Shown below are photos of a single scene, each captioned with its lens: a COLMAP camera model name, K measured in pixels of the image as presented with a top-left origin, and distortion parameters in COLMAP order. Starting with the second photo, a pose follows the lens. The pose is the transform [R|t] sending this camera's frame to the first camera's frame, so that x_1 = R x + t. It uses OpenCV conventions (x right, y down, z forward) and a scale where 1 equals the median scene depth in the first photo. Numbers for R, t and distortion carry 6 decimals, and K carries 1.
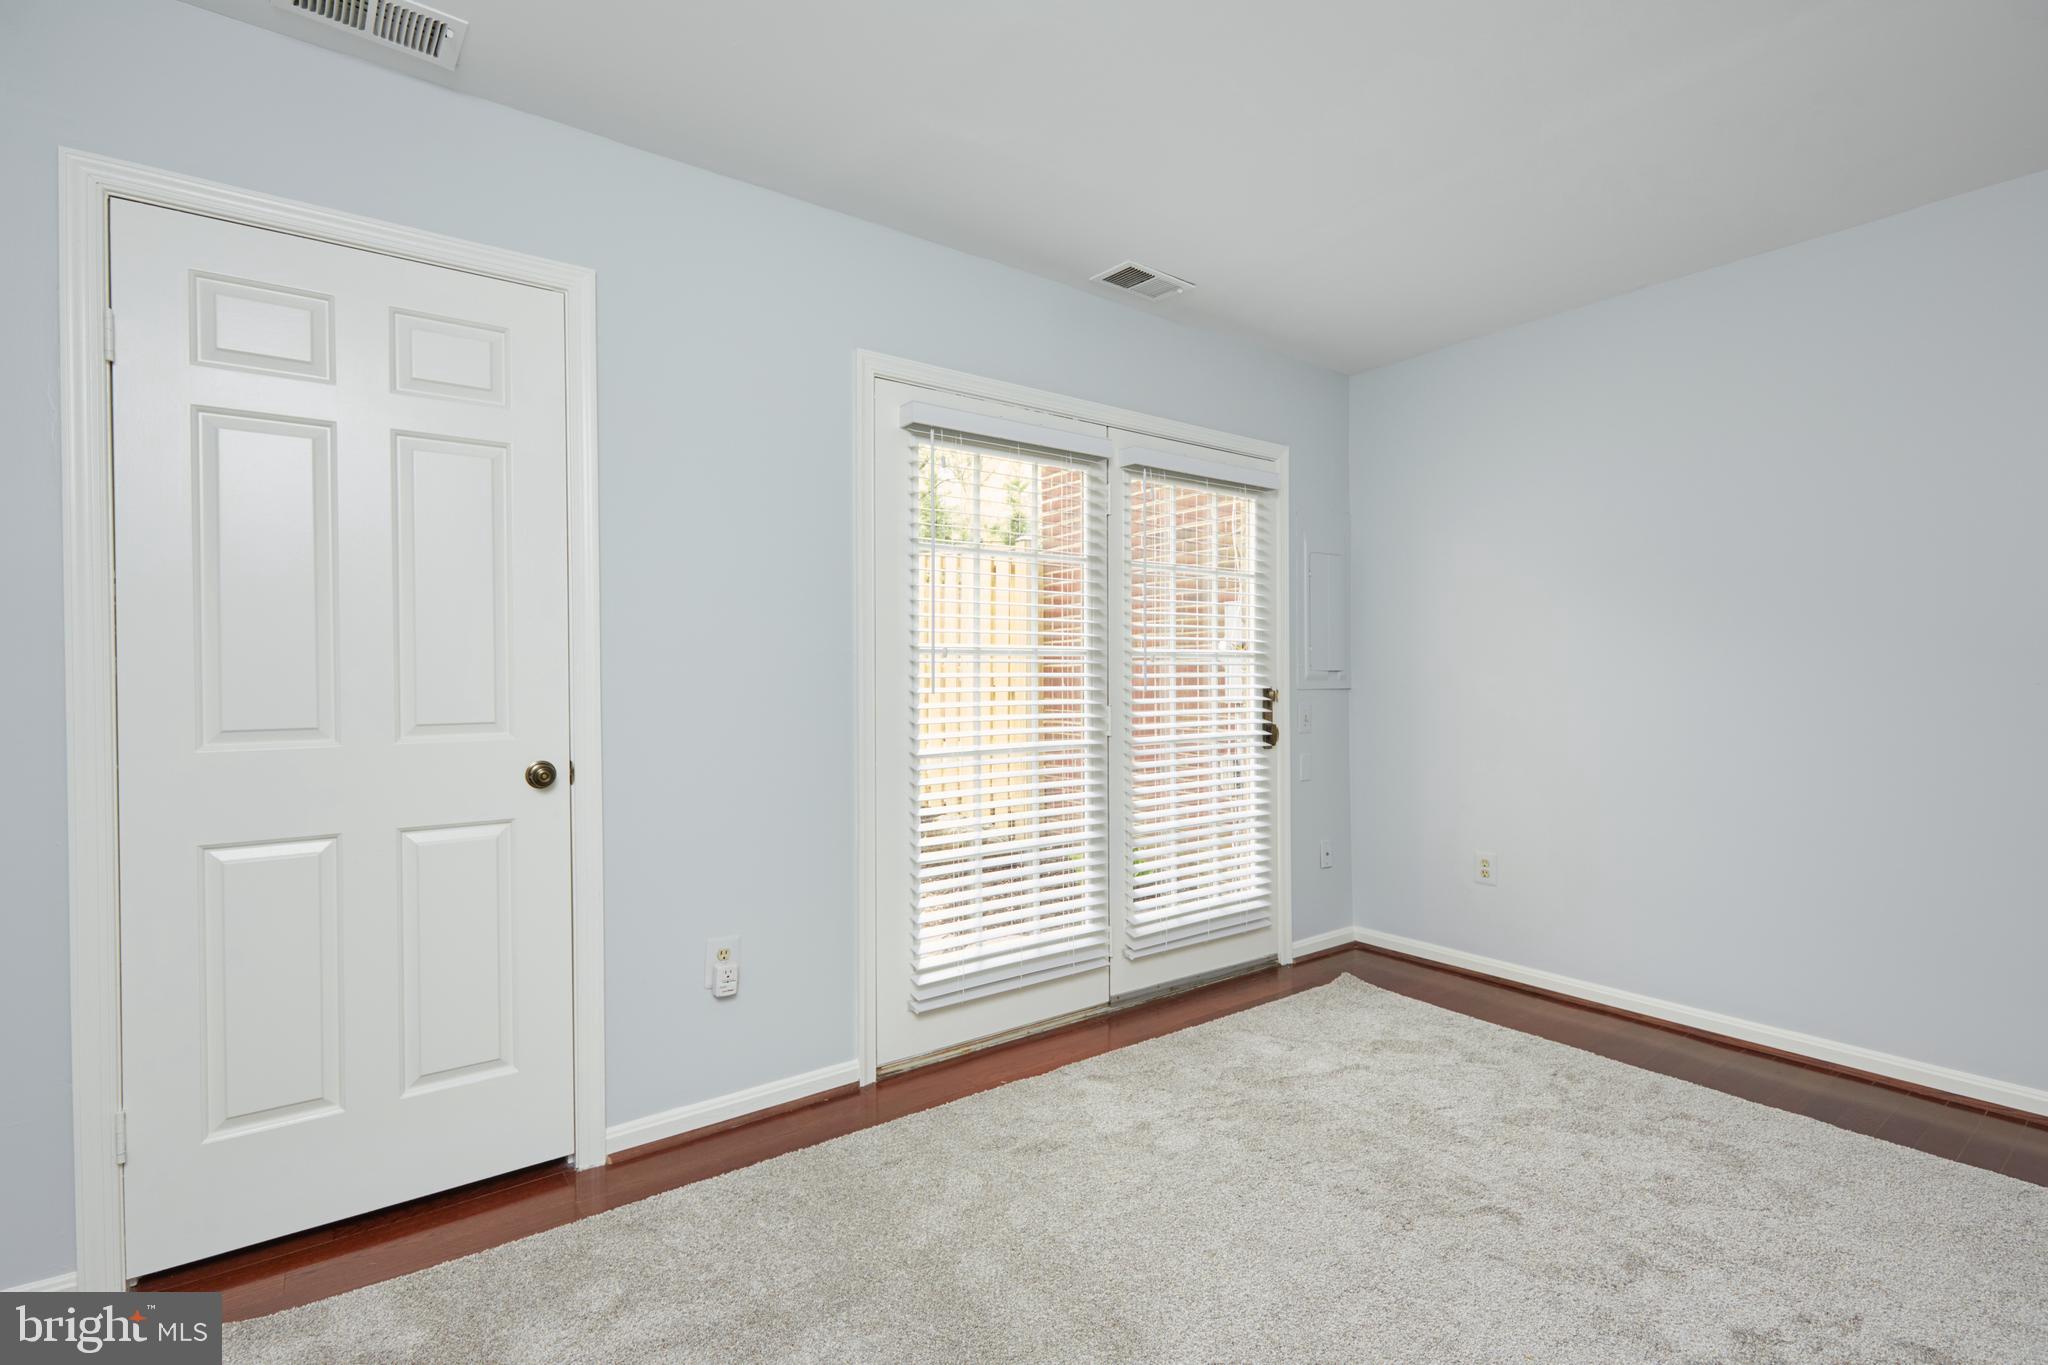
lens RADIAL K [[945.2, 0, 1015.1], [0, 945.2, 667.4], [0, 0, 1]] dist [0.001218, 0.000971]
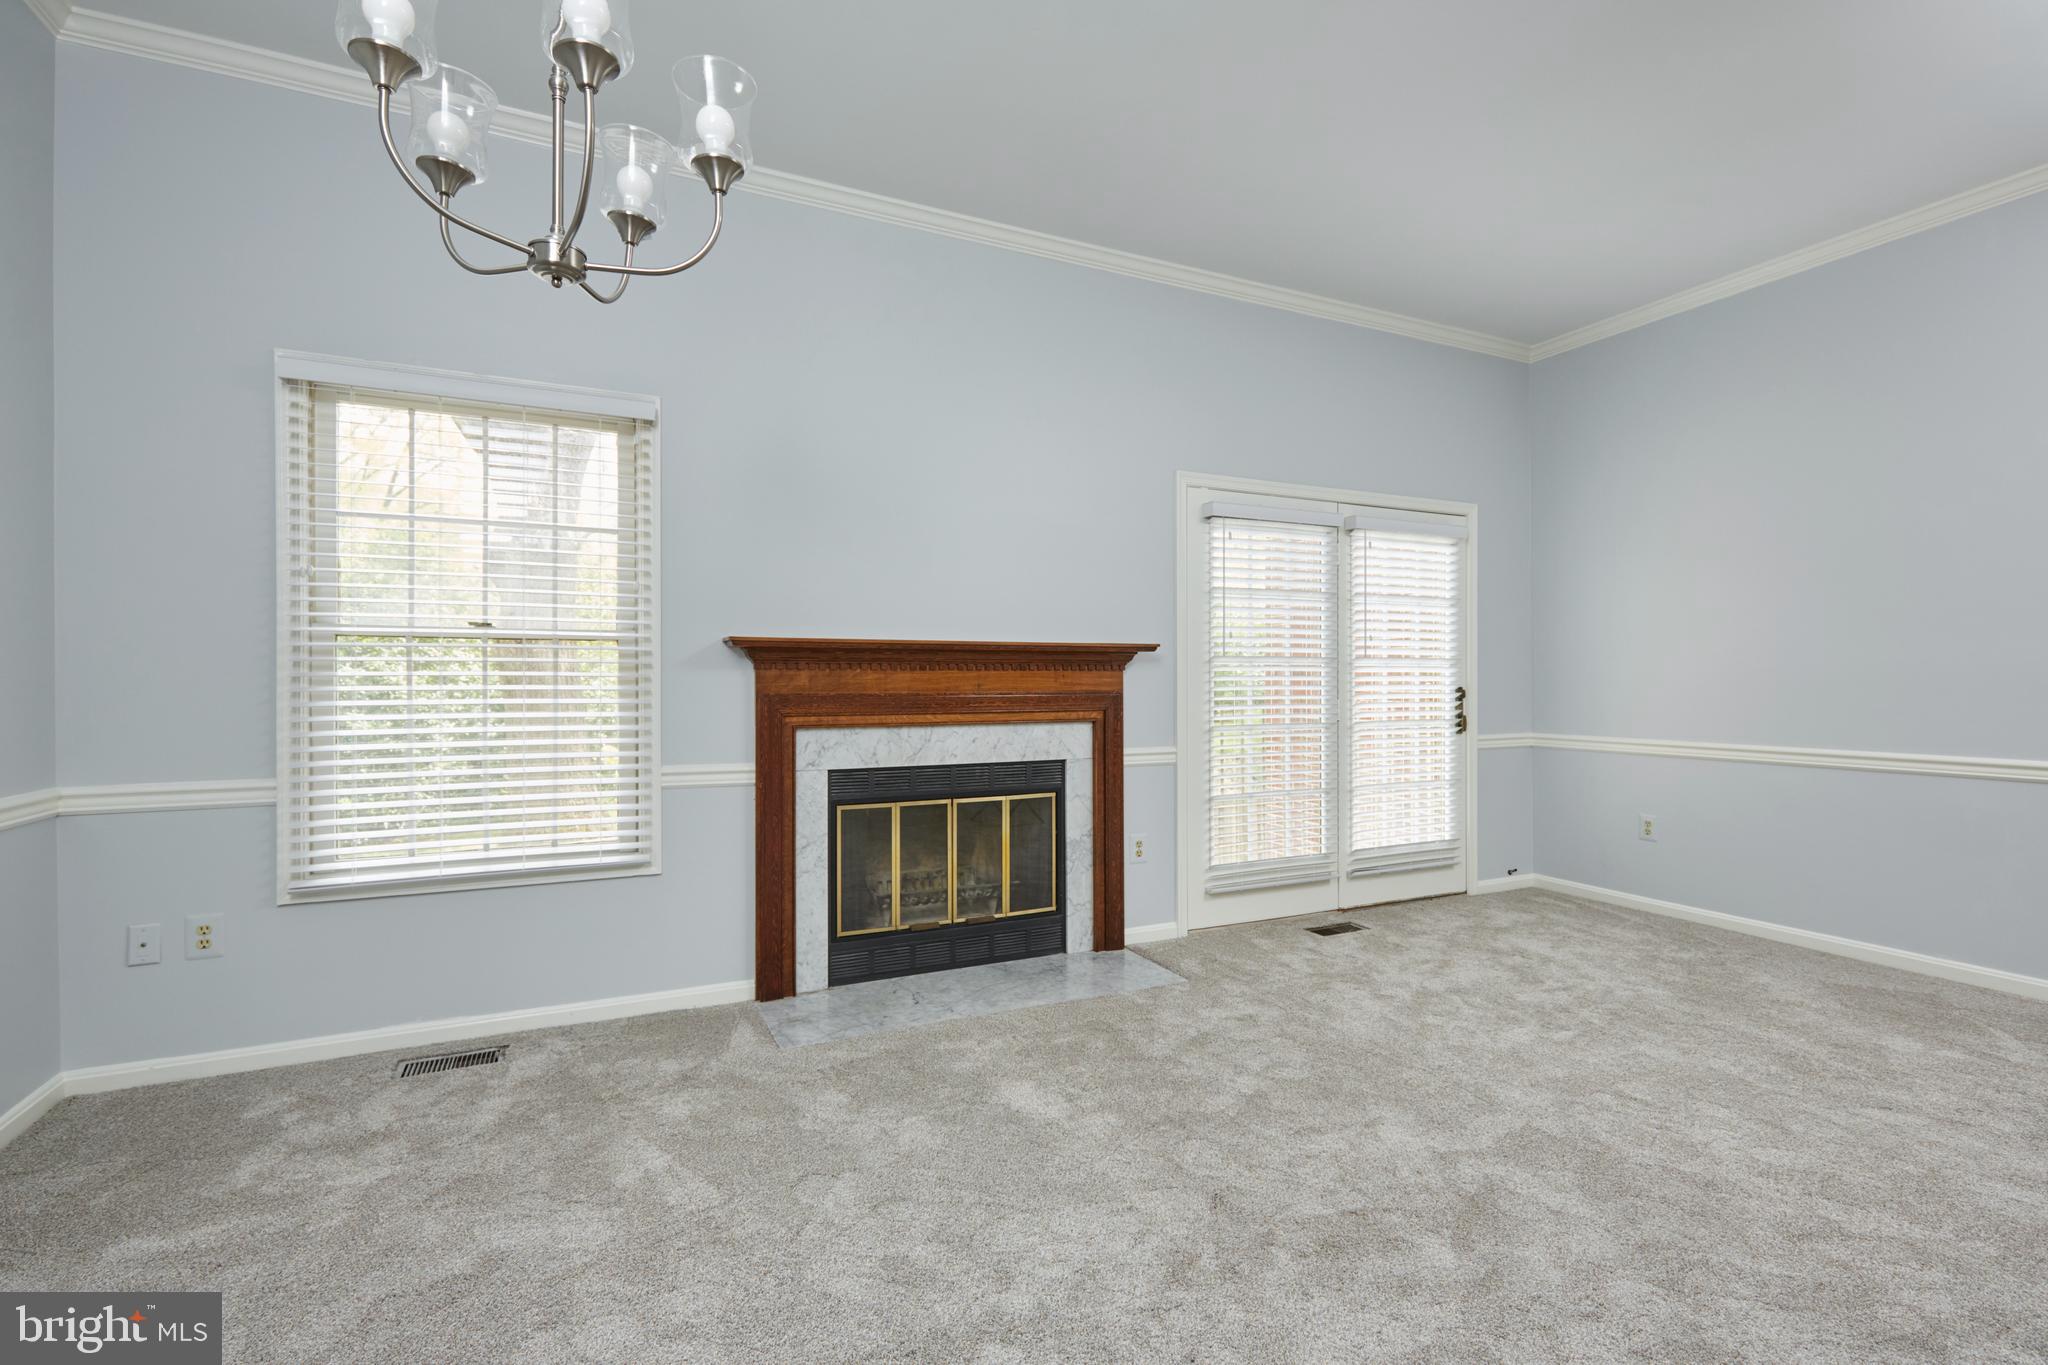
lens RADIAL K [[945.2, 0, 1037.2], [0, 945.2, 674.8], [0, 0, 1]] dist [0.001218, 0.000971]
pose [[0.983805, 0.002379, -0.179227, -0.082484], [-0.001501, 0.999986, 0.005034, -0.001939], [0.179237, -0.004683, 0.983795, -0.427393]]
